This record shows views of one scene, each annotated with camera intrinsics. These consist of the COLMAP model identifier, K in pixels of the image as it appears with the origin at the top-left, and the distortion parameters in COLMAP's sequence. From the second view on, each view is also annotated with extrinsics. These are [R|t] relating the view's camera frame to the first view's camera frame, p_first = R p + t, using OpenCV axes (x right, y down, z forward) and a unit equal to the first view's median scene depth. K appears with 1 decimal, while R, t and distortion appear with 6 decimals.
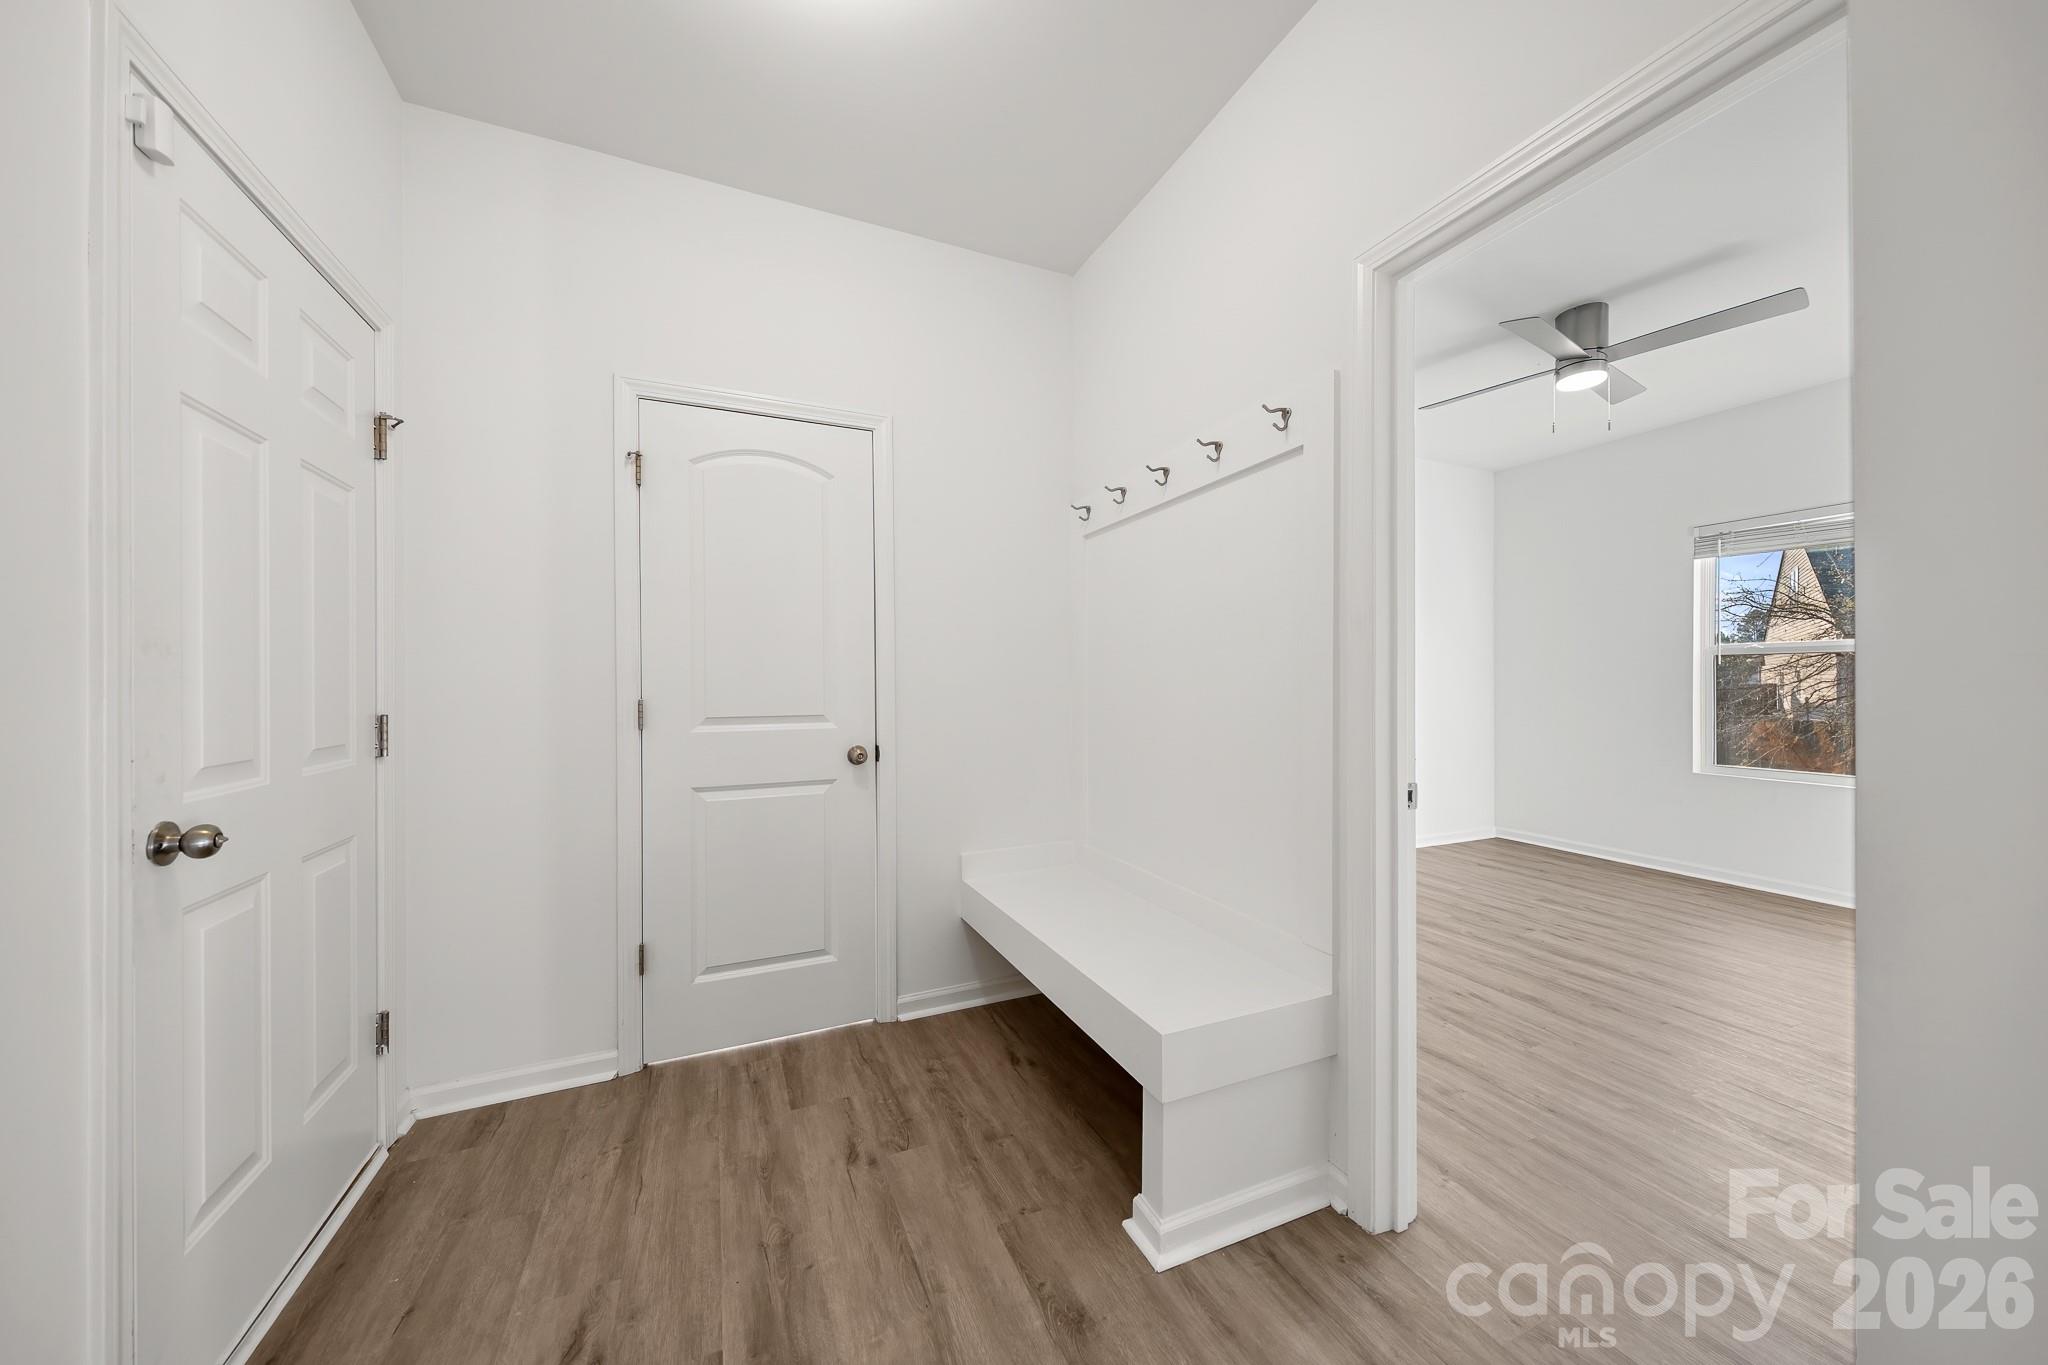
lens RADIAL K [[701.9, 0, 1025.0], [0, 701.9, 695.7], [0, 0, 1]] dist [0.013020, -0.004848]
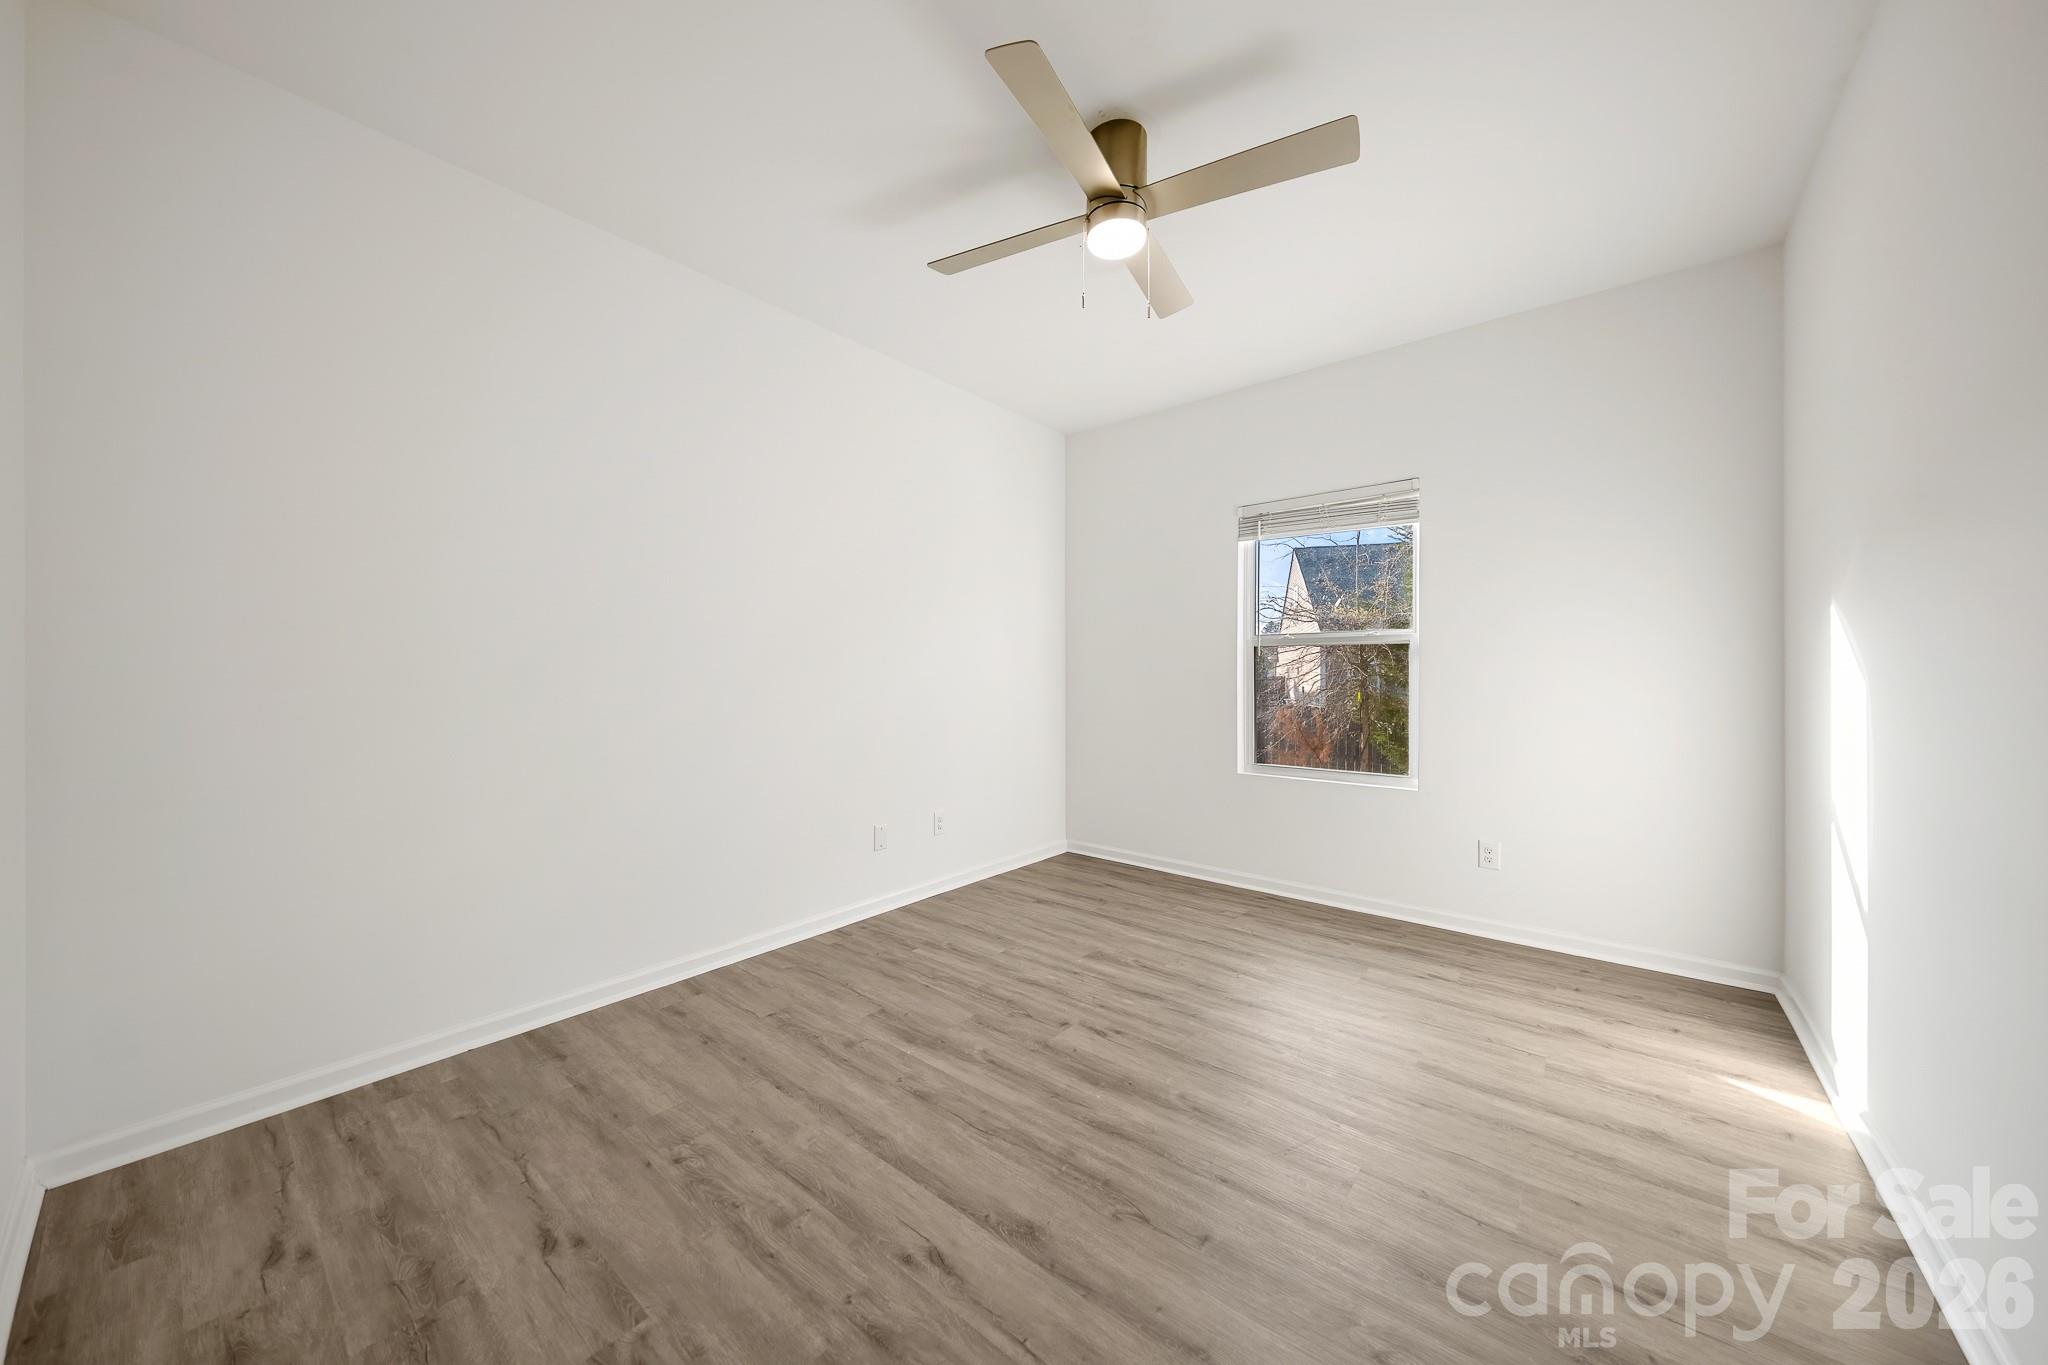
lens RADIAL K [[701.9, 0, 1025.0], [0, 701.9, 695.7], [0, 0, 1]] dist [0.013020, -0.004848]
pose [[0.893555, -0.010779, 0.448824, 0.383031], [0.005806, 0.999906, 0.012456, -0.005338], [-0.448916, -0.008525, 0.893533, 0.409677]]
